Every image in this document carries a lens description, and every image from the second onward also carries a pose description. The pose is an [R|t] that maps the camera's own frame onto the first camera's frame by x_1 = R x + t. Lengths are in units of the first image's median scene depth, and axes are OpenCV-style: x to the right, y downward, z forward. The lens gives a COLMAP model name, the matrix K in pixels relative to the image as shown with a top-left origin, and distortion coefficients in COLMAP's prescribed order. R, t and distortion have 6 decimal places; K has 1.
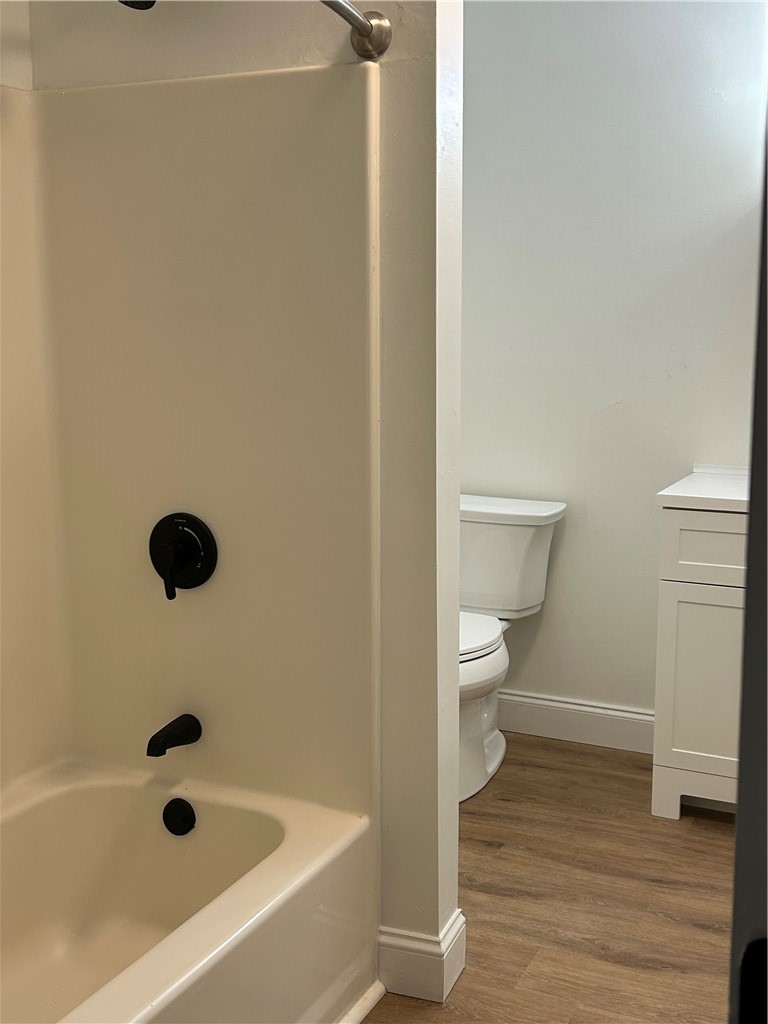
lens RADIAL K [[1217.6, 0, 384.2], [0, 1217.6, 509.5], [0, 0, 1]] dist [0.019266, 0.000000]
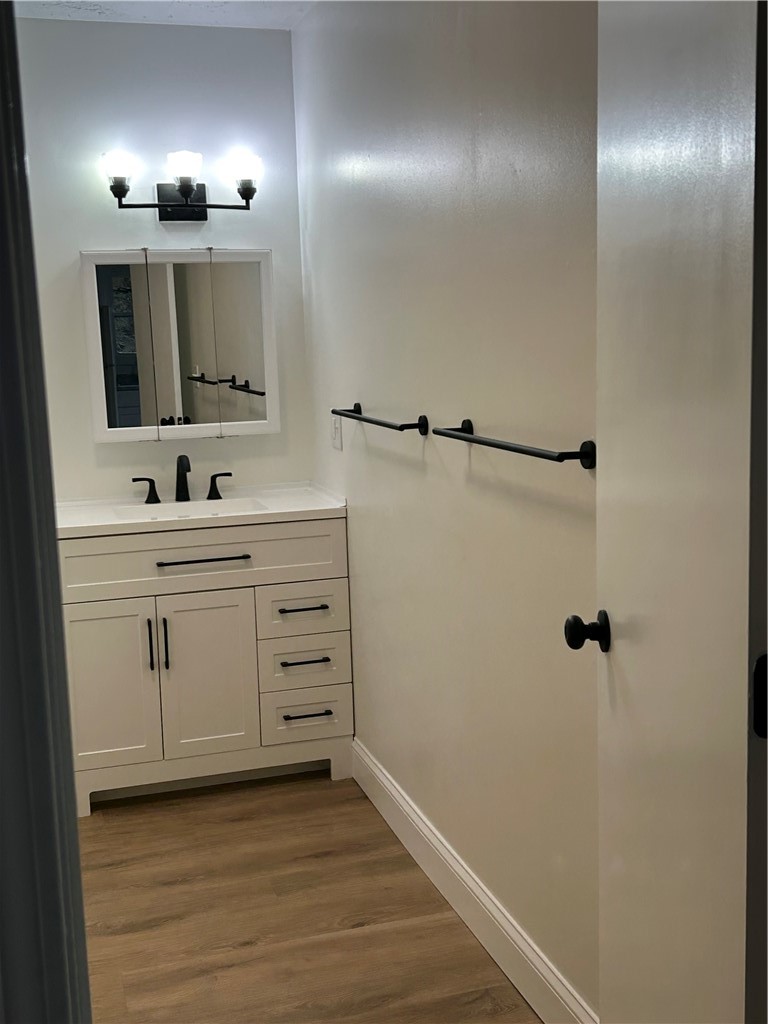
lens RADIAL K [[1217.6, 0, 383.5], [0, 1217.6, 513.6], [0, 0, 1]] dist [0.019266, 0.000000]
pose [[0.733179, -0.116326, 0.670012, -0.333494], [0.137520, 0.990267, 0.021442, -0.007797], [-0.665985, 0.076419, 0.742040, -0.034711]]
